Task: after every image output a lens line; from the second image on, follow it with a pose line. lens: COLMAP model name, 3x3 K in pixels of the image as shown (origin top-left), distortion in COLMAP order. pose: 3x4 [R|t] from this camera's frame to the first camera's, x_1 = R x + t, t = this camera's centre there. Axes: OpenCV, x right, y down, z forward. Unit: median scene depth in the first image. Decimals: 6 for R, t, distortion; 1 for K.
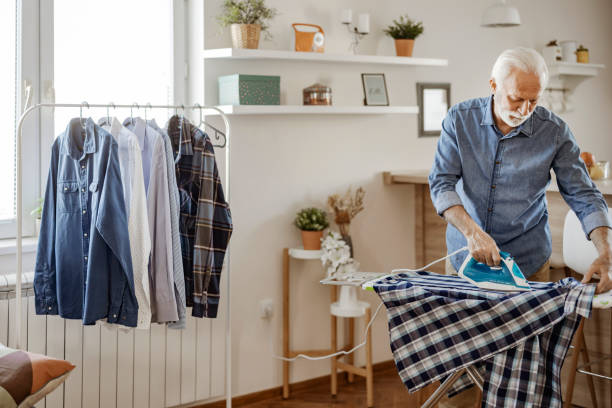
lens RADIAL K [[875.5, 0, 319.7], [0, 875.5, 116.5], [0, 0, 1]] dist [0.062793, -0.118984]
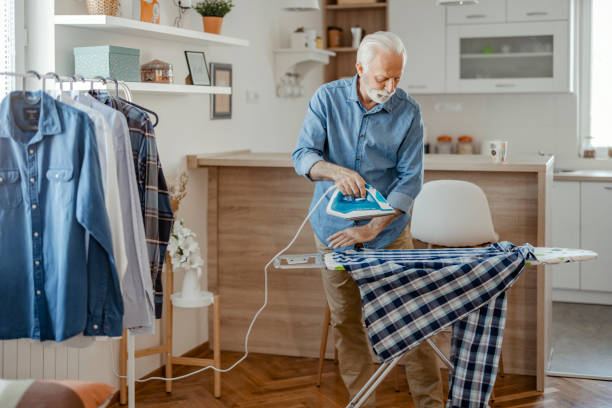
lens RADIAL K [[895.7, 0, 326.9], [0, 895.7, 138.2], [0, 0, 1]] dist [-0.017793, 0.014093]
pose [[0.827533, -0.009123, 0.561343, -0.441542], [-0.012393, 0.999327, 0.034511, 0.011744], [-0.561281, -0.035516, 0.826863, 0.145160]]
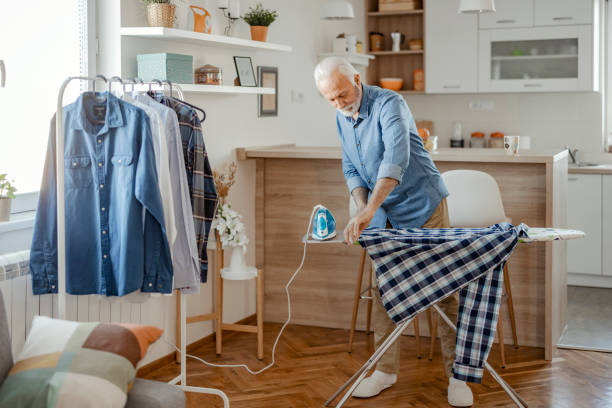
lens RADIAL K [[878.9, 0, 318.4], [0, 878.9, 133.6], [0, 0, 1]] dist [-0.016507, -0.026176]
pose [[0.871538, -0.005922, 0.490291, -0.471122], [-0.010929, 0.999444, 0.031498, 0.012987], [-0.490205, -0.032810, 0.870989, 0.012564]]
